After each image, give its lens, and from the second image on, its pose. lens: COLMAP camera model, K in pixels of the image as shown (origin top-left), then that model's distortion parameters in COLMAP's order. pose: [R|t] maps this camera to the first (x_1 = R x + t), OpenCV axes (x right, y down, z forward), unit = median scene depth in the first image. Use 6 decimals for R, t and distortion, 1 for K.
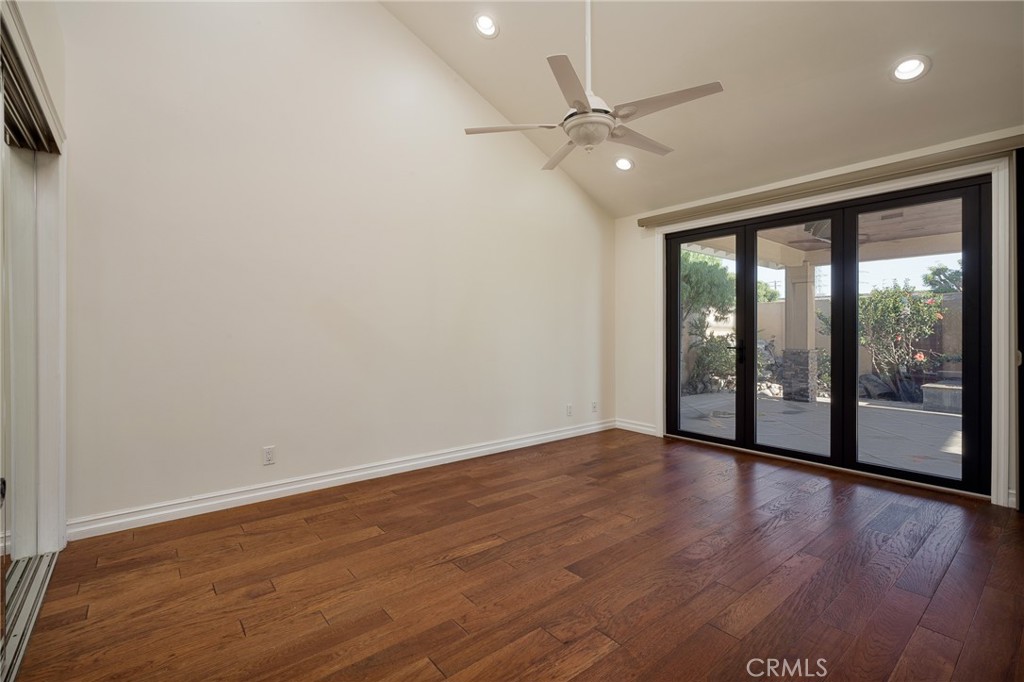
lens RADIAL K [[443.6, 0, 515.2], [0, 443.6, 334.1], [0, 0, 1]] dist [-0.008024, 0.000787]
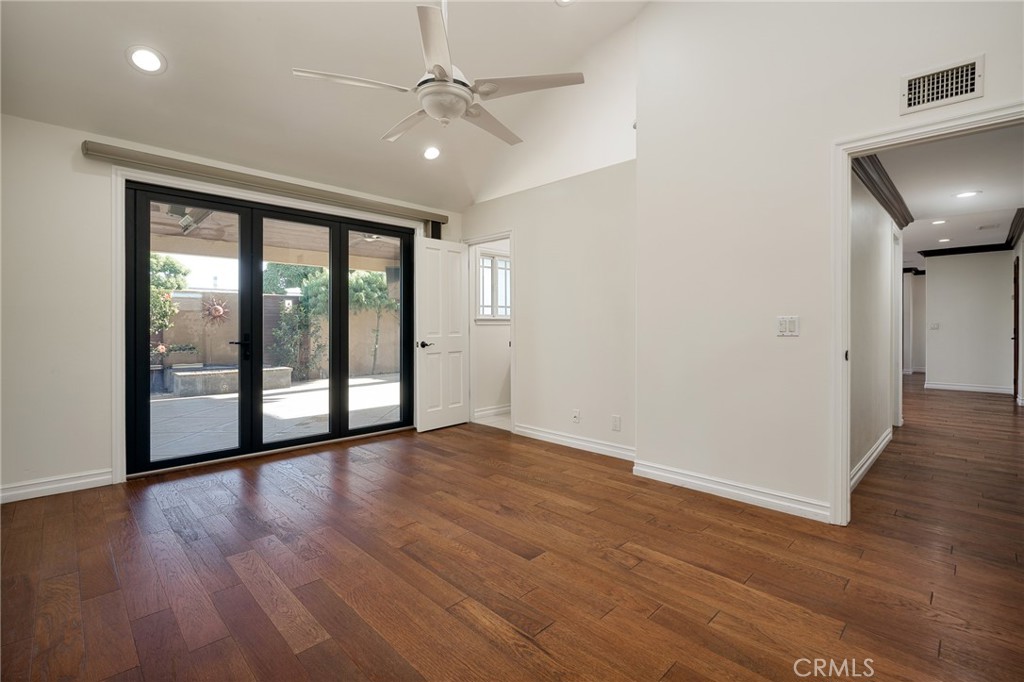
lens RADIAL K [[443.6, 0, 515.8], [0, 443.6, 324.1], [0, 0, 1]] dist [-0.008024, 0.000787]
pose [[-0.059961, 0.003492, 0.998195, -0.611105], [0.002117, 0.999992, -0.003371, -0.003088], [-0.998198, 0.001911, -0.059968, 0.745468]]
